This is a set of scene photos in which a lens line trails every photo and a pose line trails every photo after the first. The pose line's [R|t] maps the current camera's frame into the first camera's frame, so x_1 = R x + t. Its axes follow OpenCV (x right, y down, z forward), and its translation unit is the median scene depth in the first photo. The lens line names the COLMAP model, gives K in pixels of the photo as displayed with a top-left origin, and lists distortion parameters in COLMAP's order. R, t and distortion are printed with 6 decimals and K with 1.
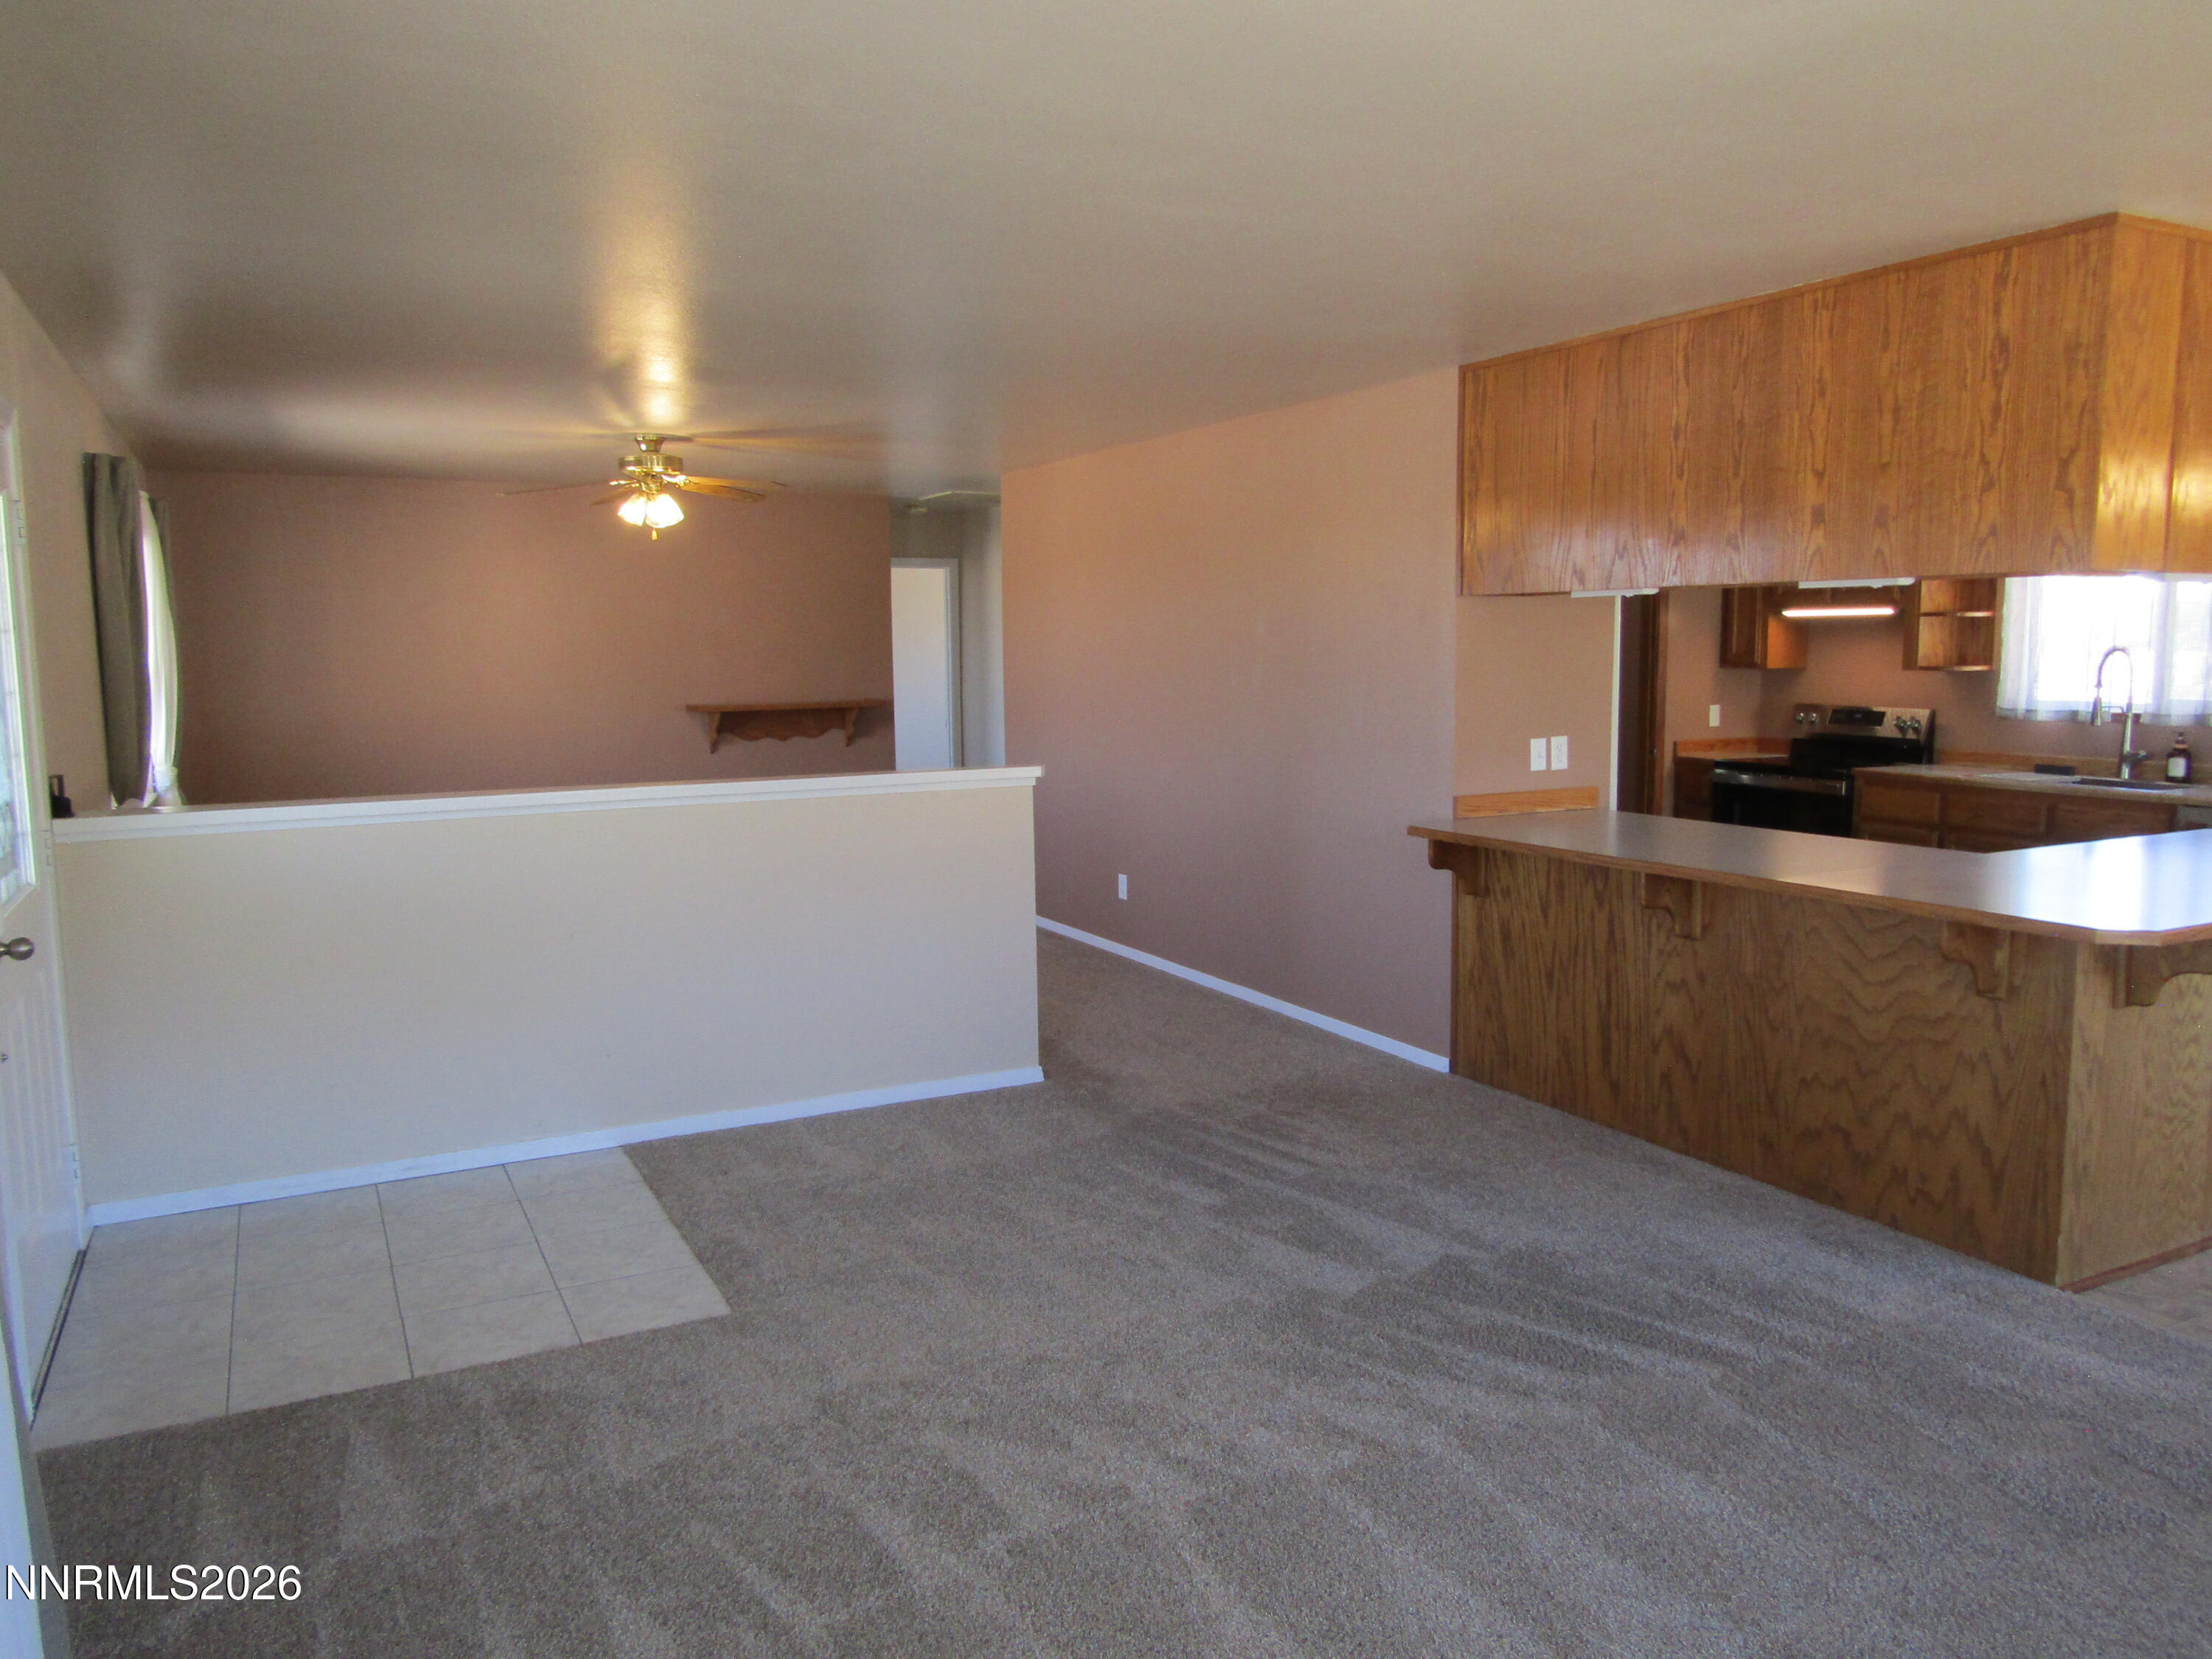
lens RADIAL K [[1570.1, 0, 1107.6], [0, 1570.1, 826.8], [0, 0, 1]] dist [-0.013404, 0.004328]
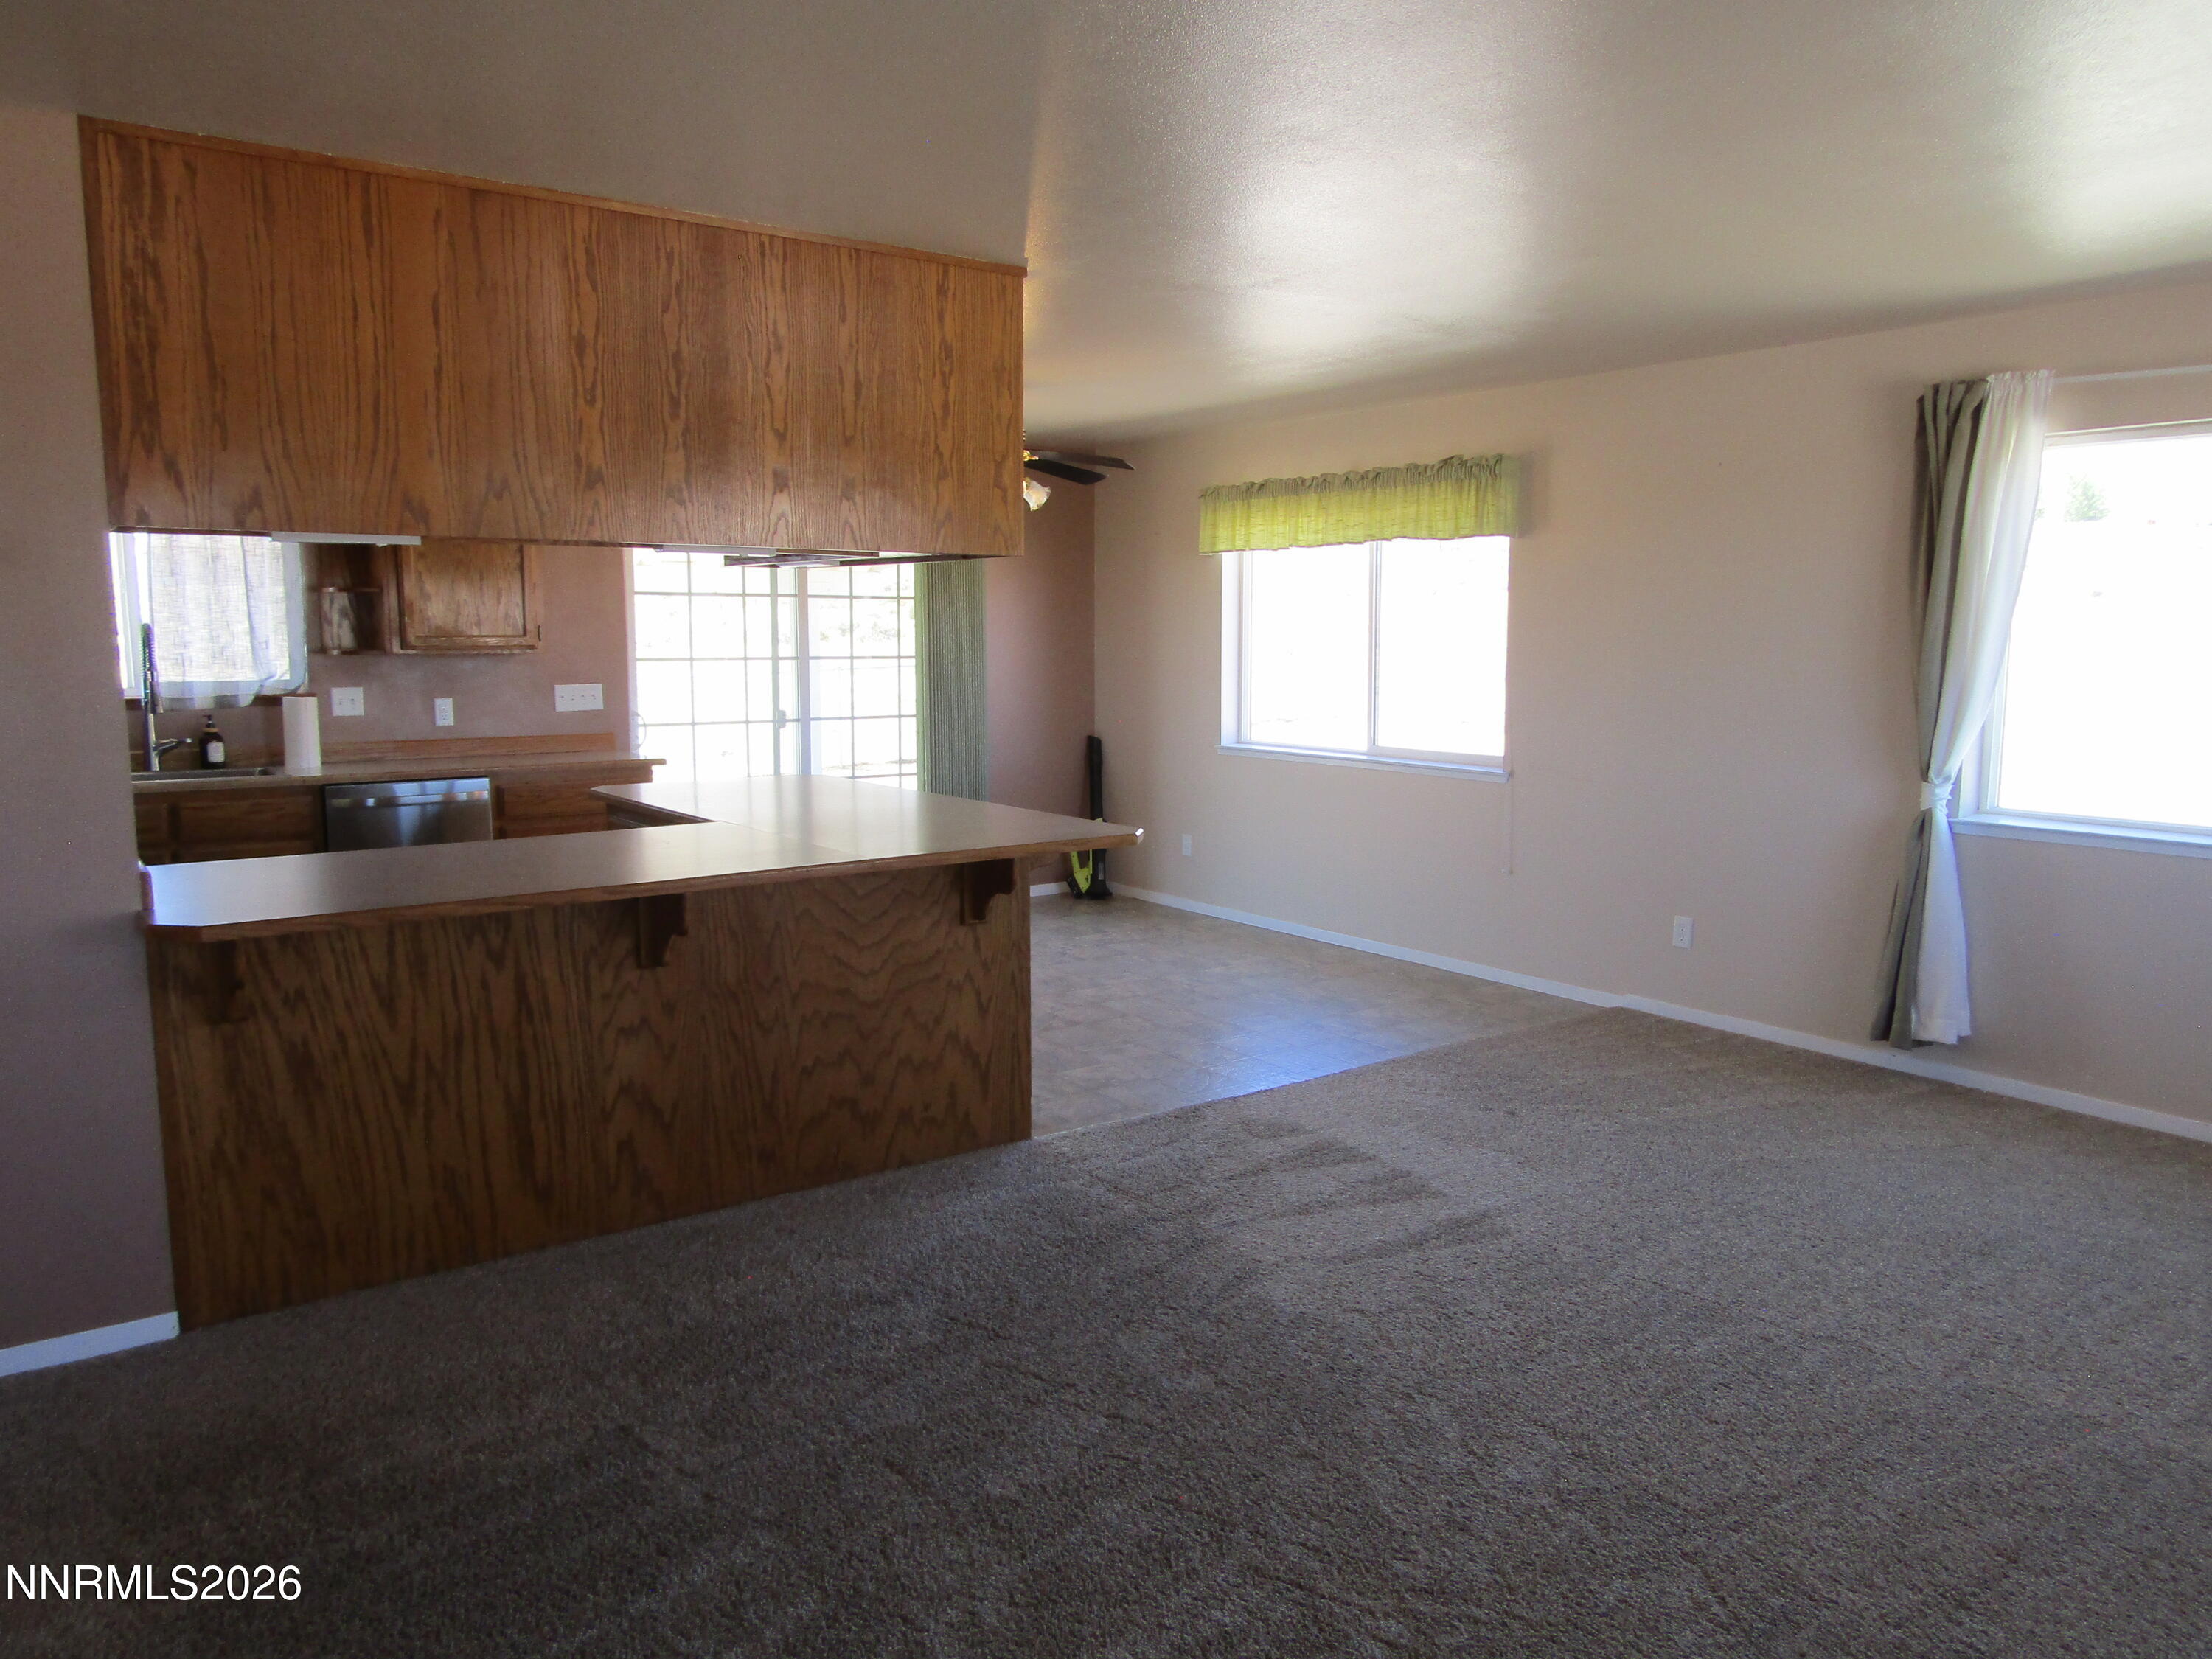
lens RADIAL K [[1575.0, 0, 1101.8], [0, 1575.0, 825.1], [0, 0, 1]] dist [-0.010089, 0.001961]
pose [[-0.144090, -0.117411, 0.982574, -0.507548], [0.113512, 0.984421, 0.134278, -0.093837], [-0.983033, 0.130882, -0.128518, 0.914622]]
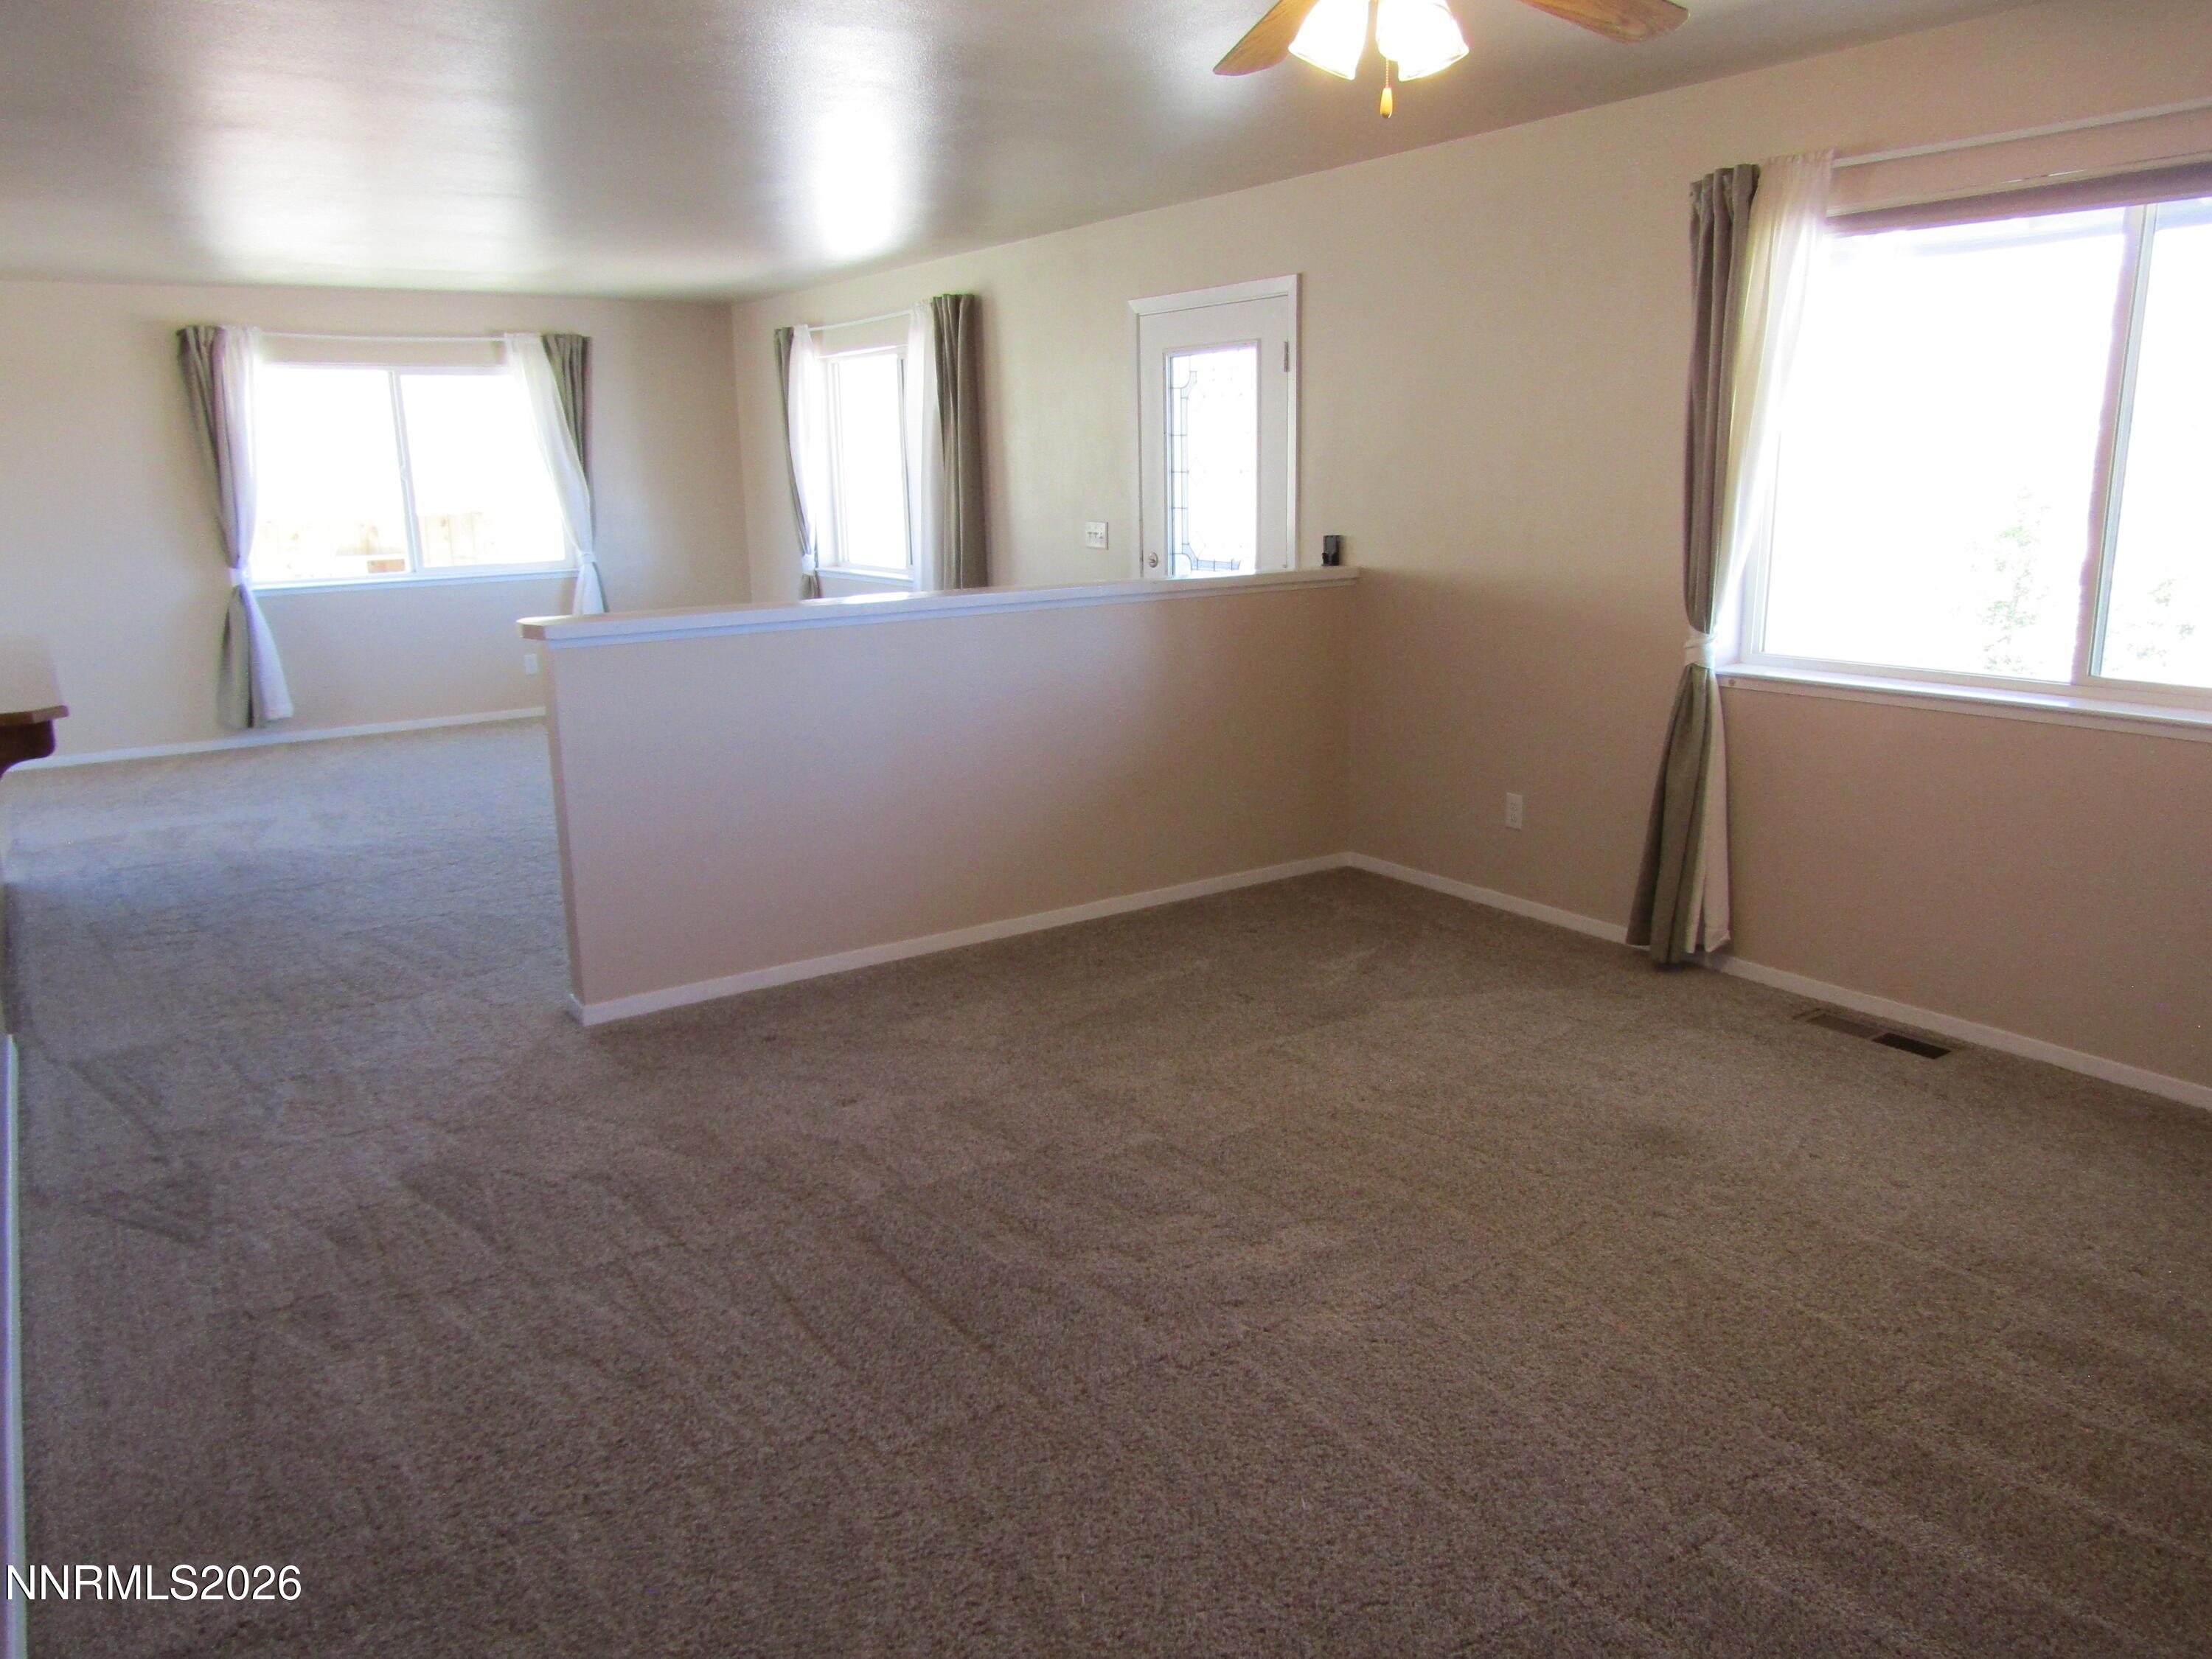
lens RADIAL K [[1570.1, 0, 1107.6], [0, 1570.1, 826.8], [0, 0, 1]] dist [-0.013404, 0.004328]
pose [[-0.992981, 0.052665, -0.105898, -0.298499], [0.013252, 0.939289, 0.342872, -0.250763], [0.117526, 0.339062, -0.933394, 2.215219]]
